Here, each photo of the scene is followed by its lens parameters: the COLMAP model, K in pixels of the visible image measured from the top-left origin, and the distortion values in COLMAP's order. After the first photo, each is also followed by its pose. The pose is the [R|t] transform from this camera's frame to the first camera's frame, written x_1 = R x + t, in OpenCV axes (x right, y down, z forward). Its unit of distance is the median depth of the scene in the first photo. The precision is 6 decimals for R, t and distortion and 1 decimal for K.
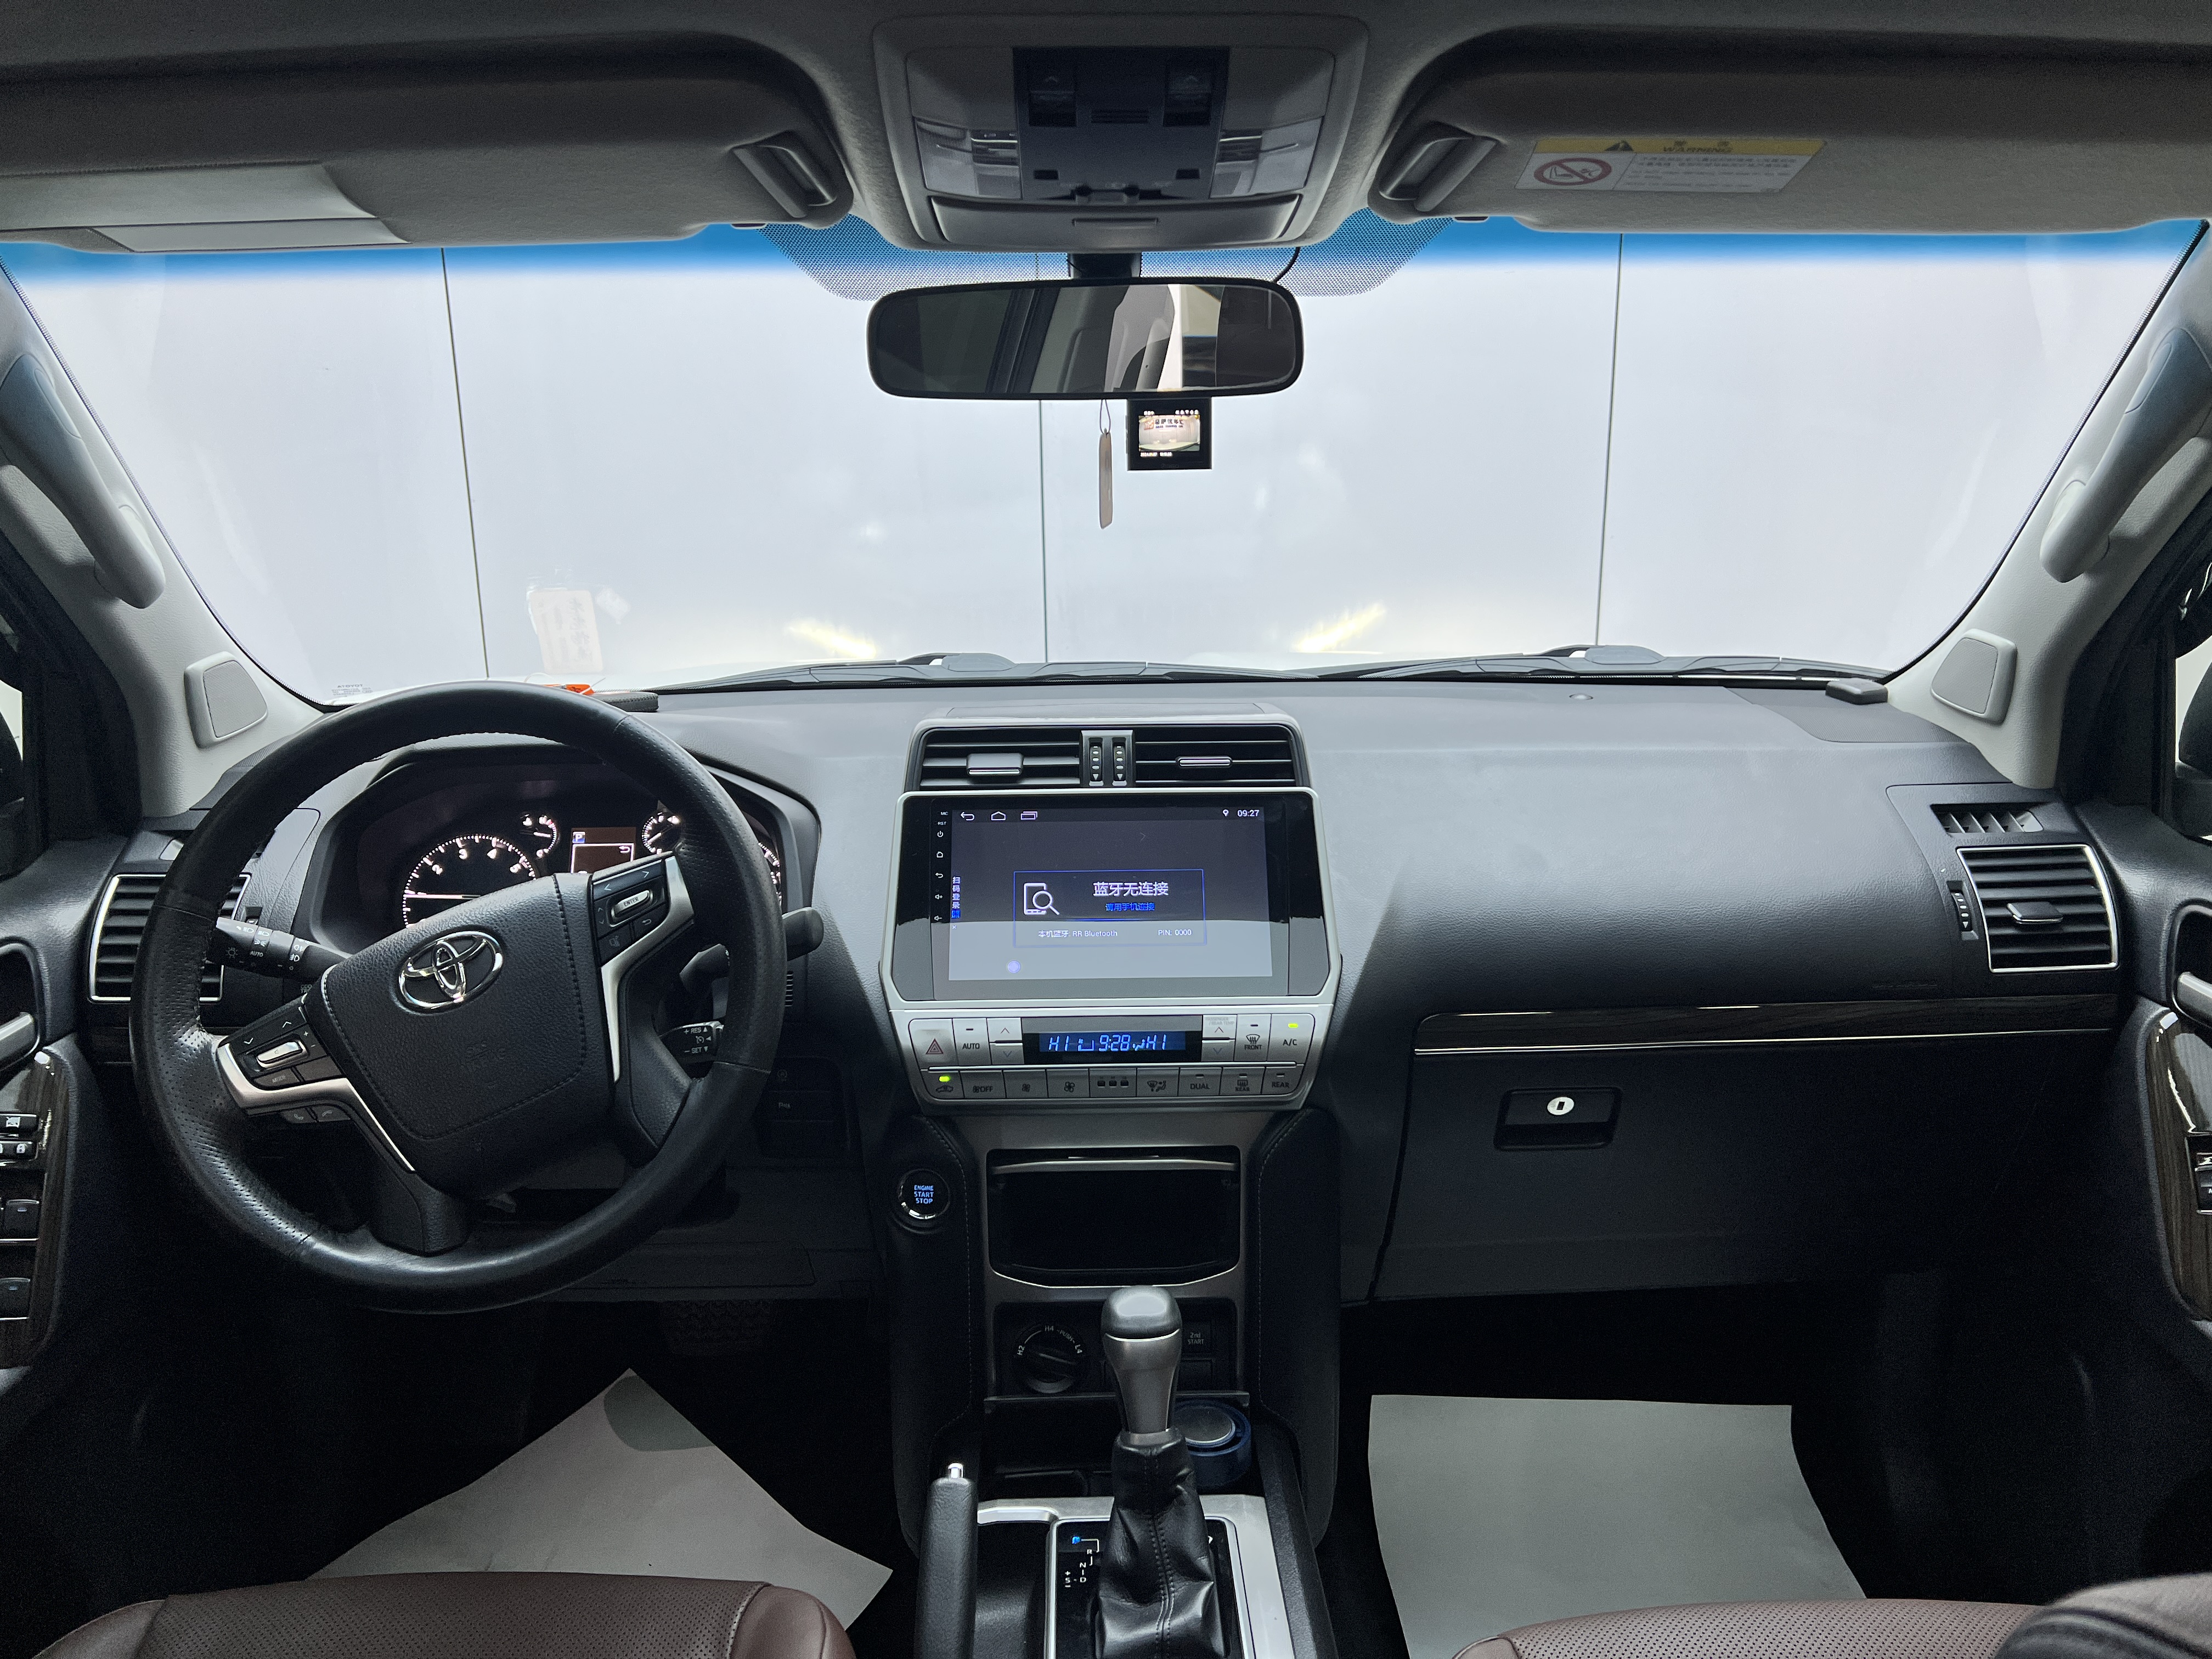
lens RADIAL K [[1666.1, 0, 1108.1], [0, 1666.1, 835.9], [0, 0, 1]] dist [-0.015590, -0.003151]
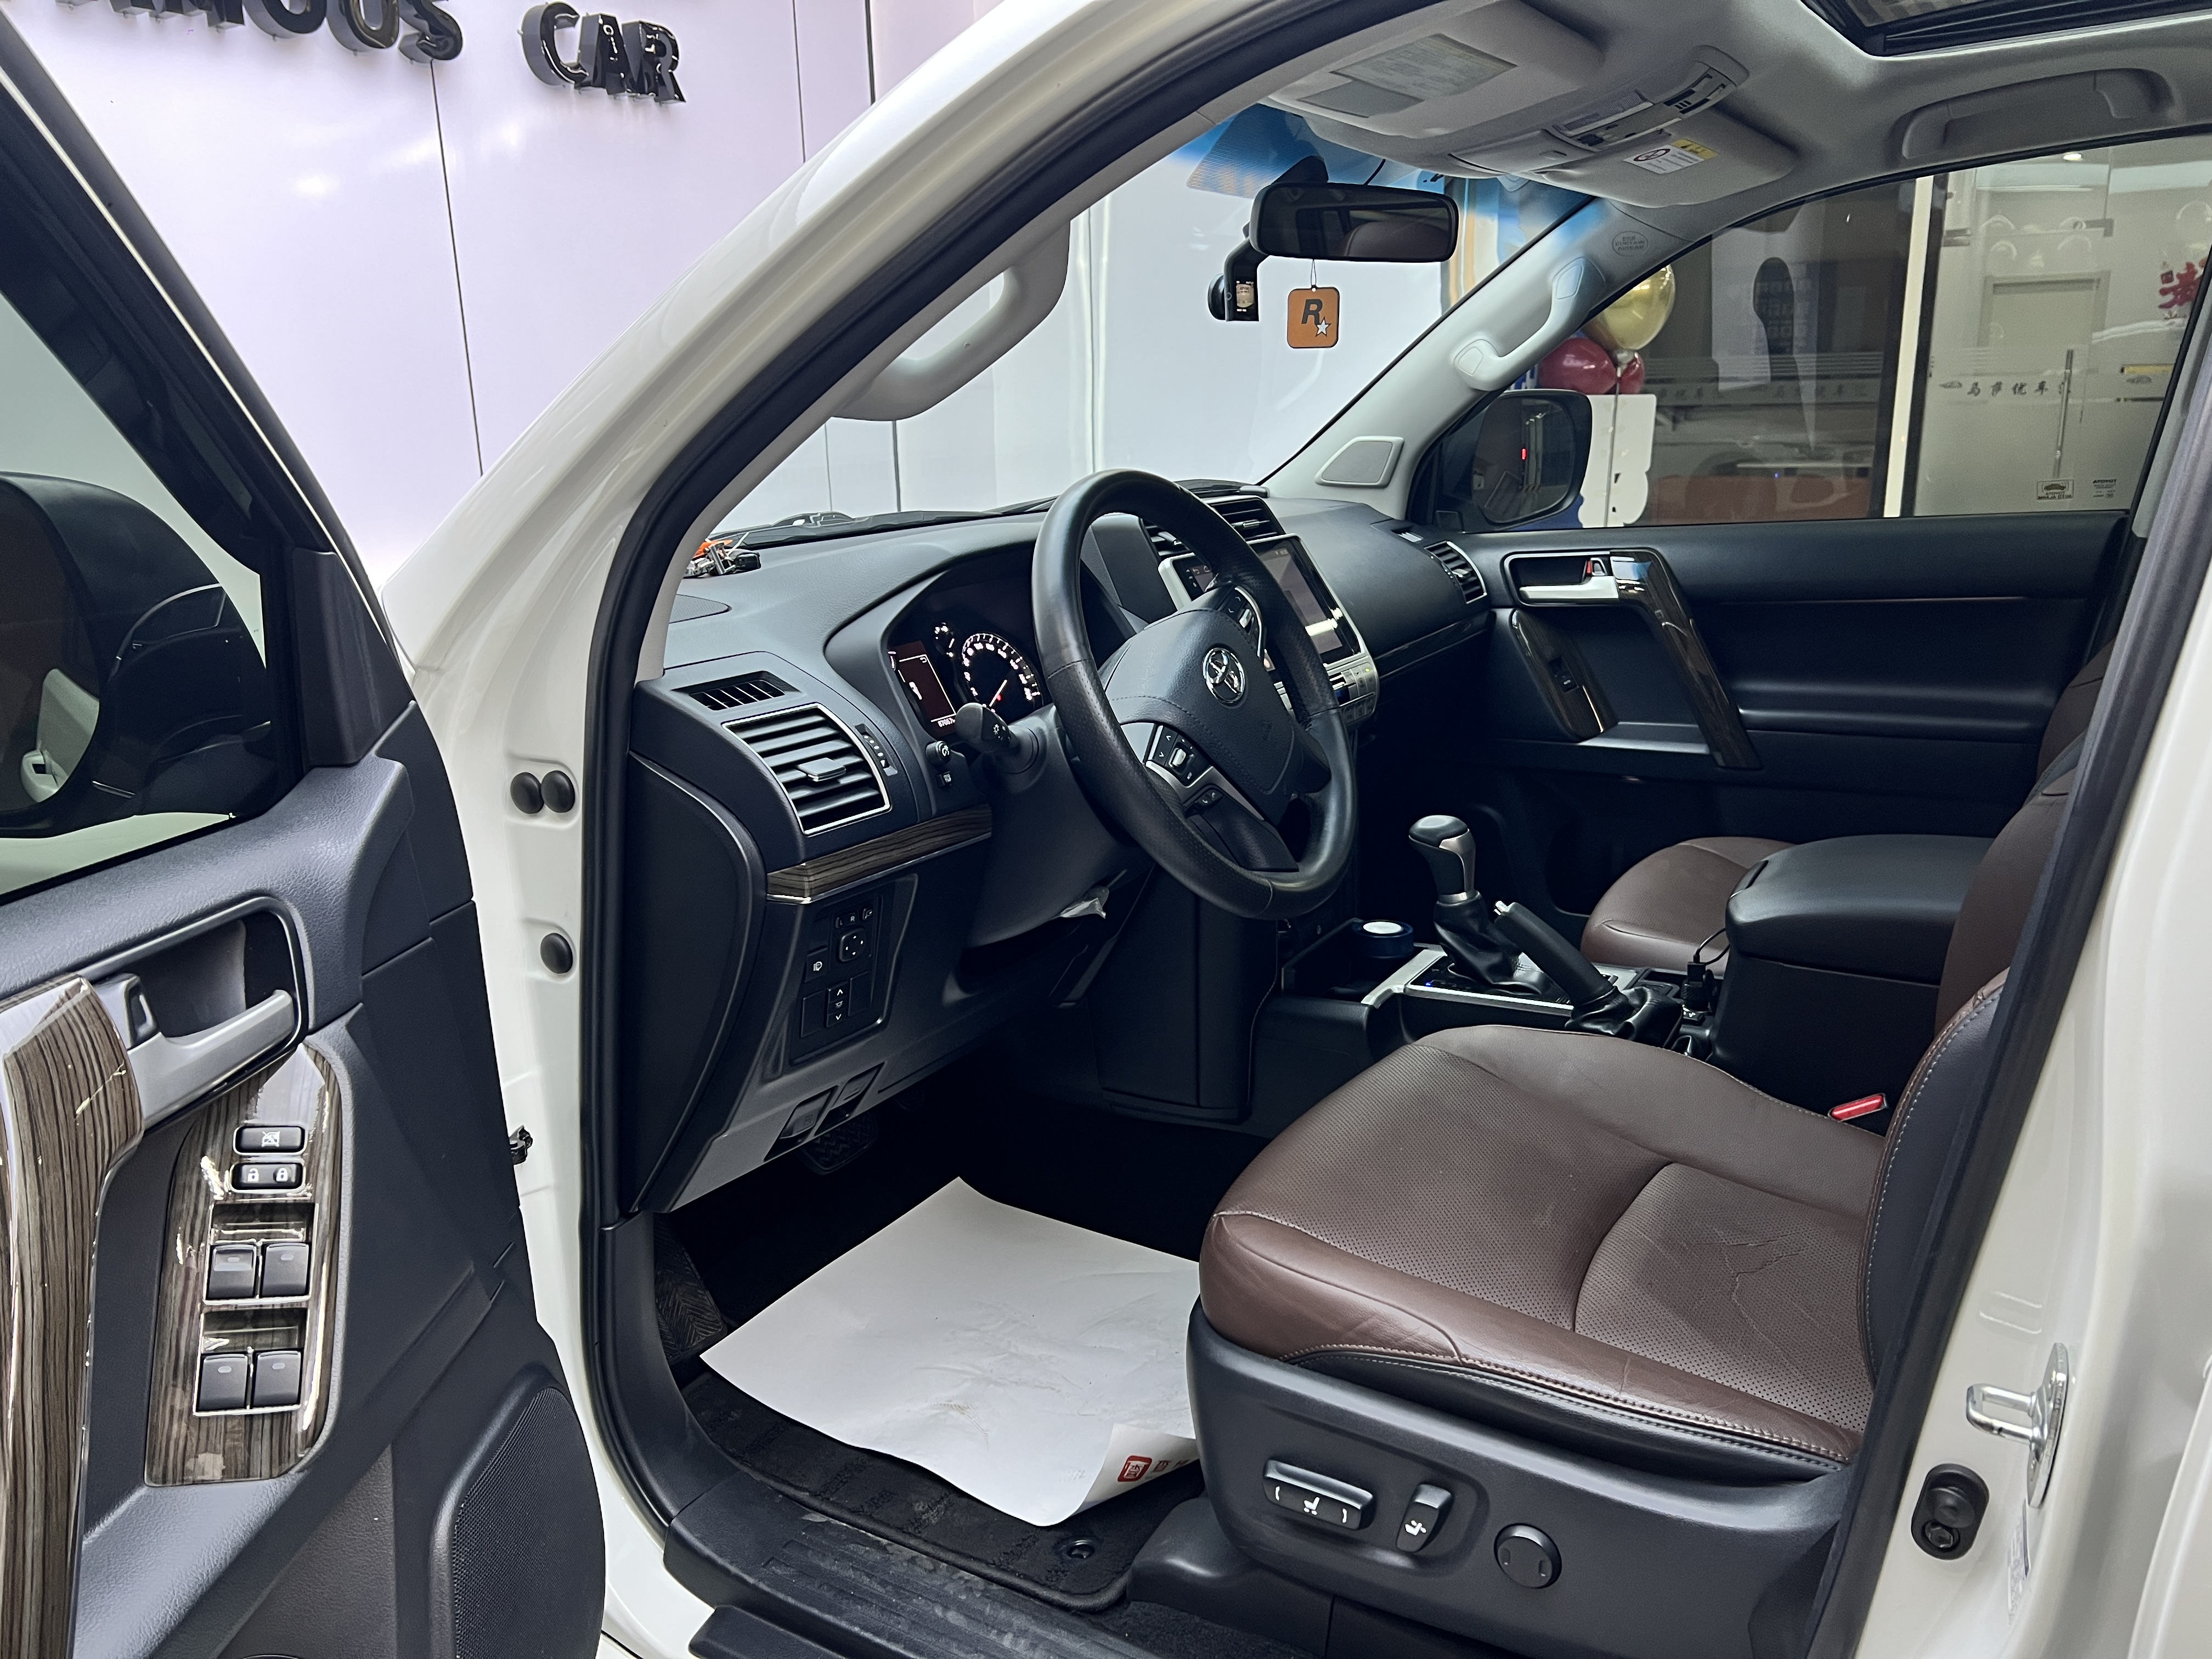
lens RADIAL K [[1666.1, 0, 1107.9], [0, 1666.1, 826.9], [0, 0, 1]] dist [-0.015590, -0.003151]
pose [[0.545674, -0.209623, 0.811356, -1.189348], [0.237725, 0.967155, 0.089994, 0.055914], [-0.803572, 0.143772, 0.577583, 0.240982]]
